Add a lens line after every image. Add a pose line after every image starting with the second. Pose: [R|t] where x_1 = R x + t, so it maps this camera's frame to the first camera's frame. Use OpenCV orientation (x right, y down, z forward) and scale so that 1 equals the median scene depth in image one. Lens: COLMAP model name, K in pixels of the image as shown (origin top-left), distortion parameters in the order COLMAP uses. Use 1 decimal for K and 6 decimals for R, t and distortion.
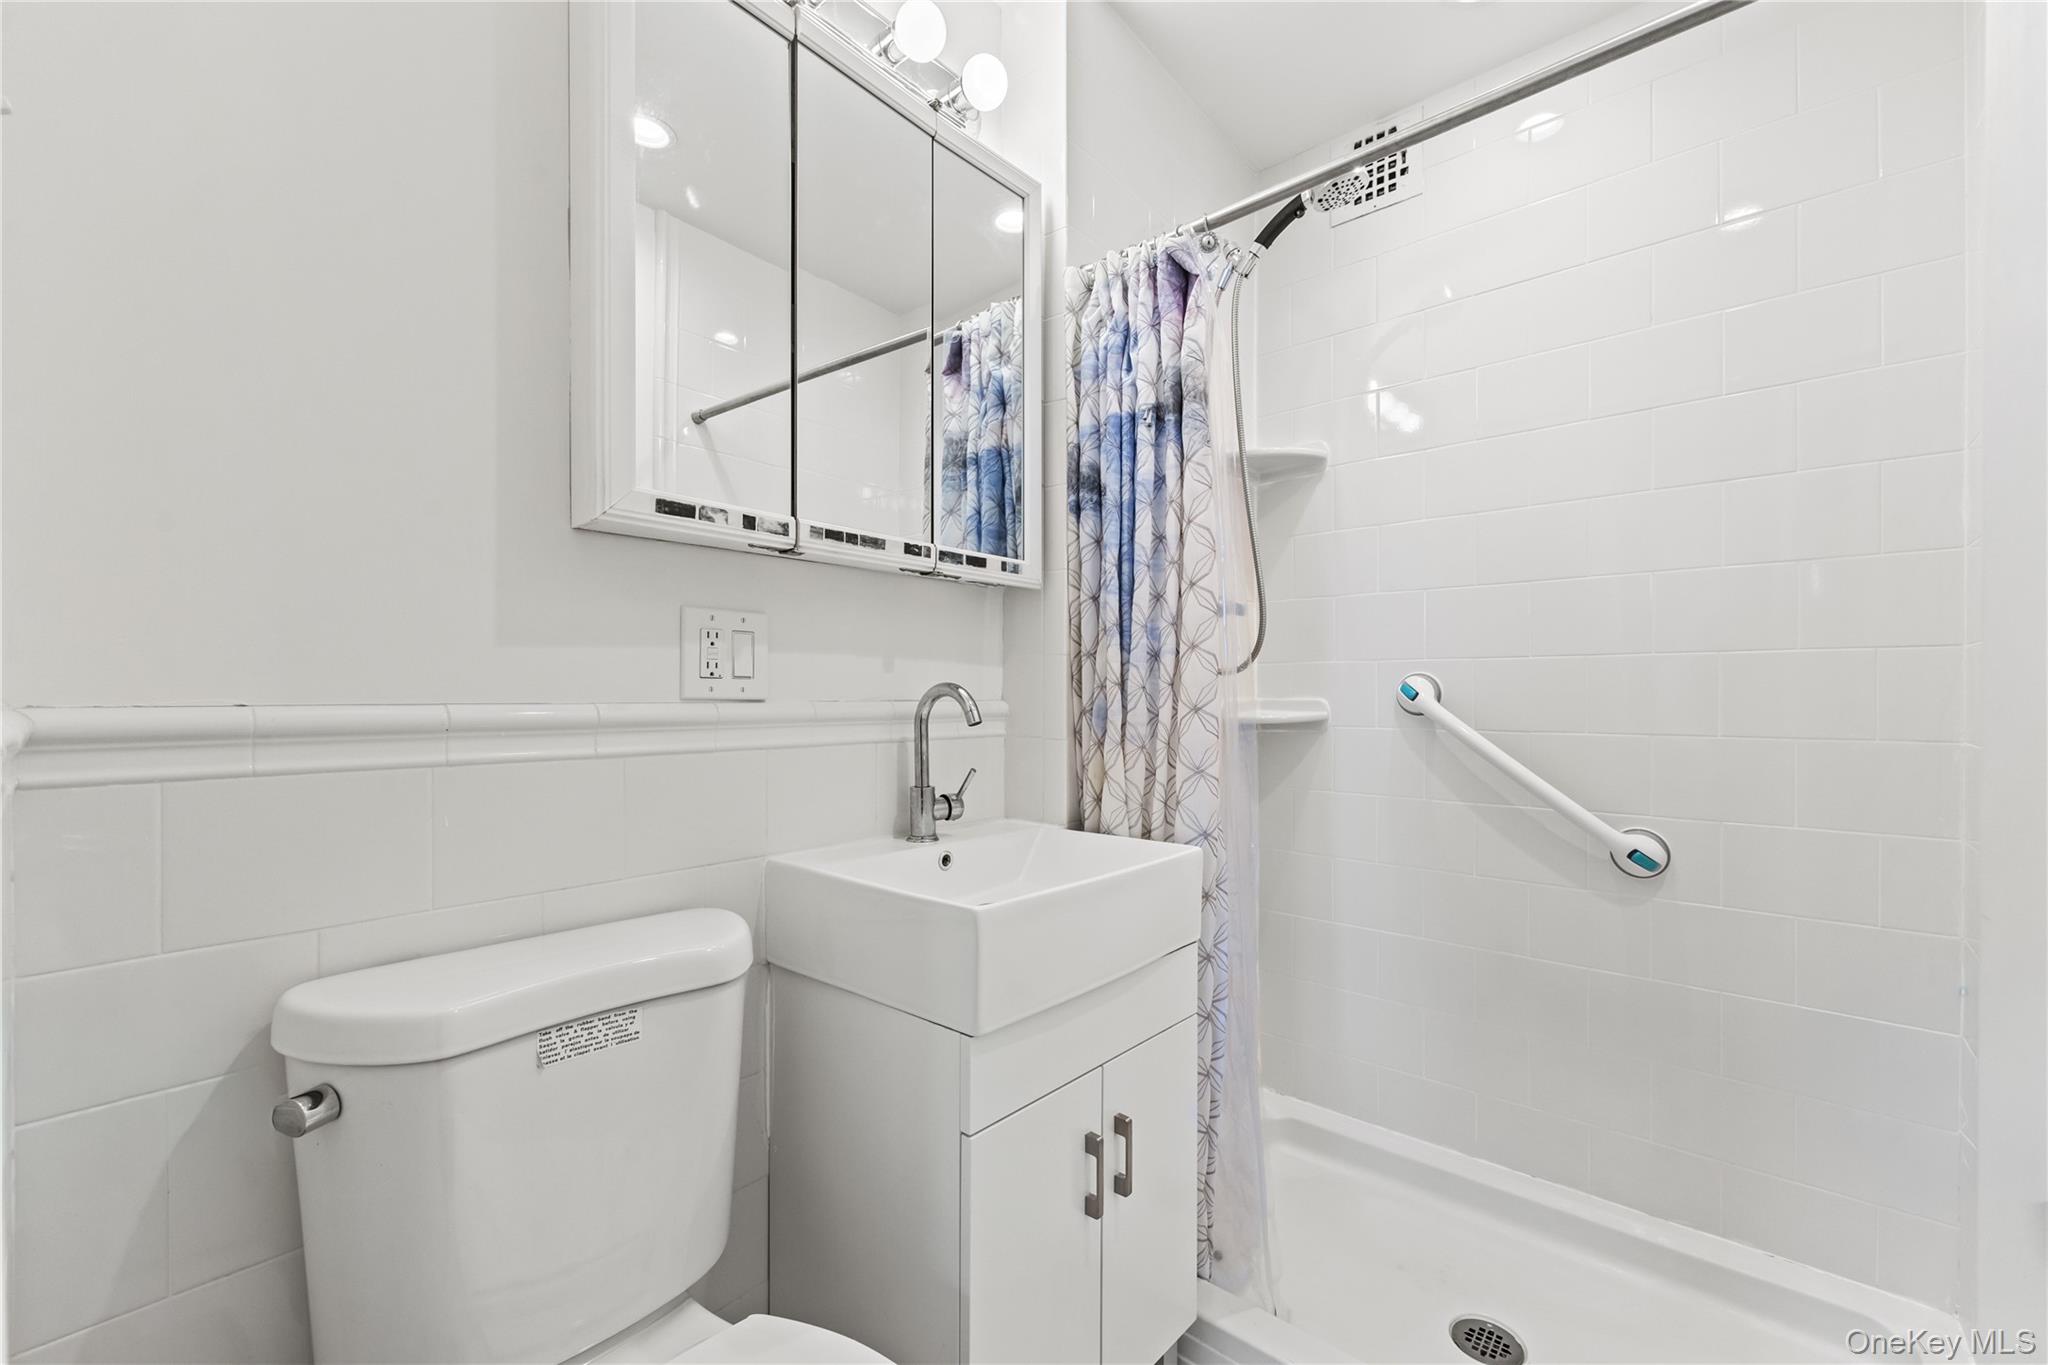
lens RADIAL K [[831.0, 0, 1028.9], [0, 831.0, 699.1], [0, 0, 1]] dist [-0.002116, -0.000361]
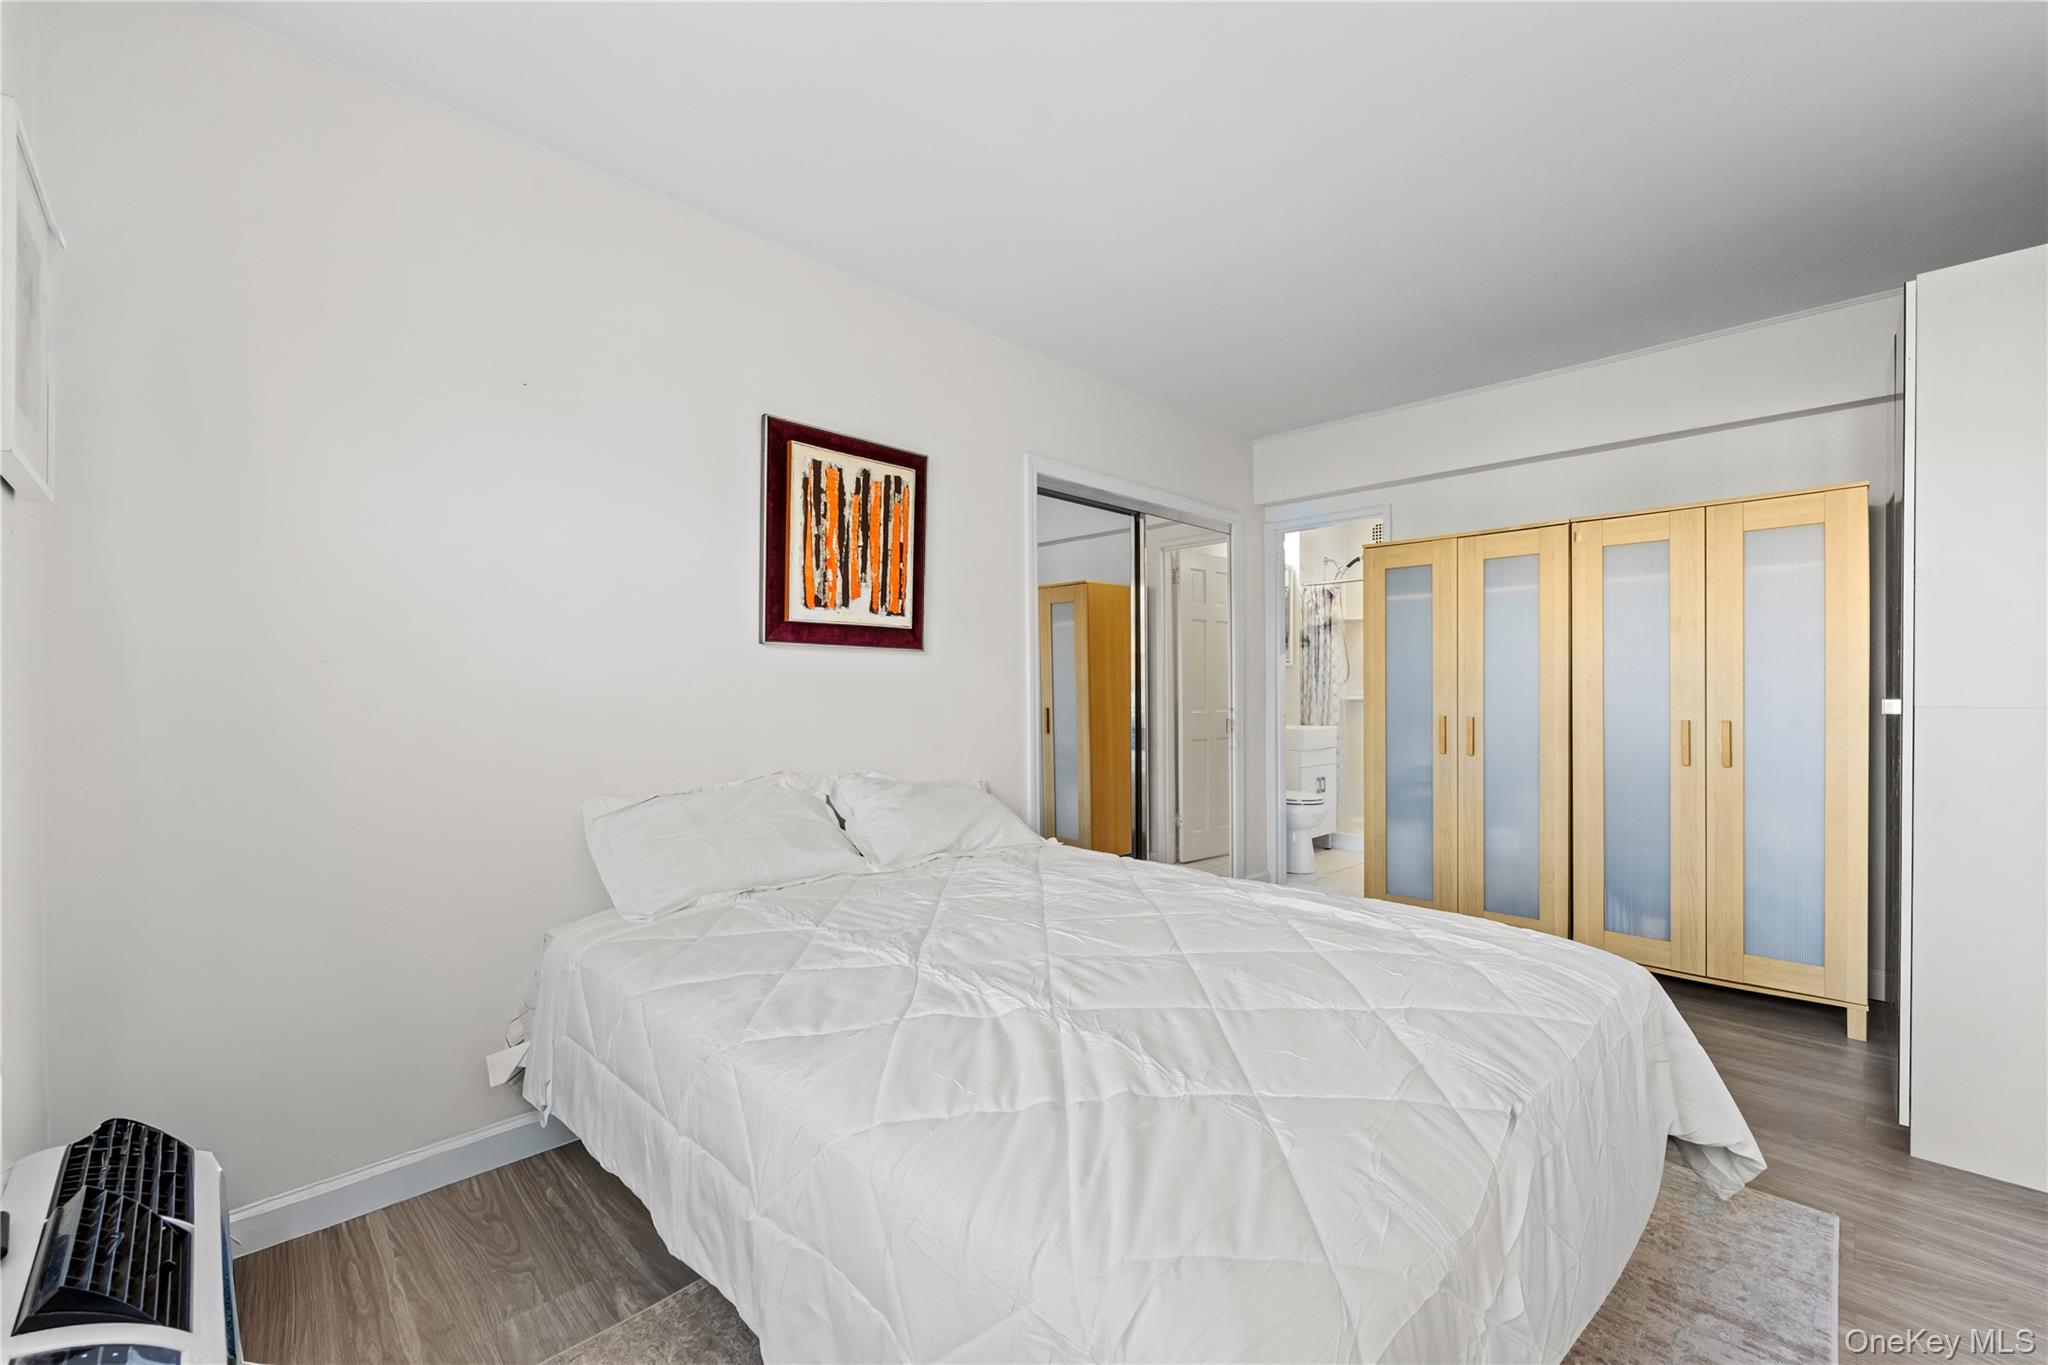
lens RADIAL K [[831.0, 0, 1022.7], [0, 831.0, 692.9], [0, 0, 1]] dist [-0.002116, -0.000361]
pose [[0.997787, -0.004183, -0.066367, -1.073002], [0.004471, 0.999981, 0.004193, -0.023742], [0.066348, -0.004480, 0.997786, -3.245603]]
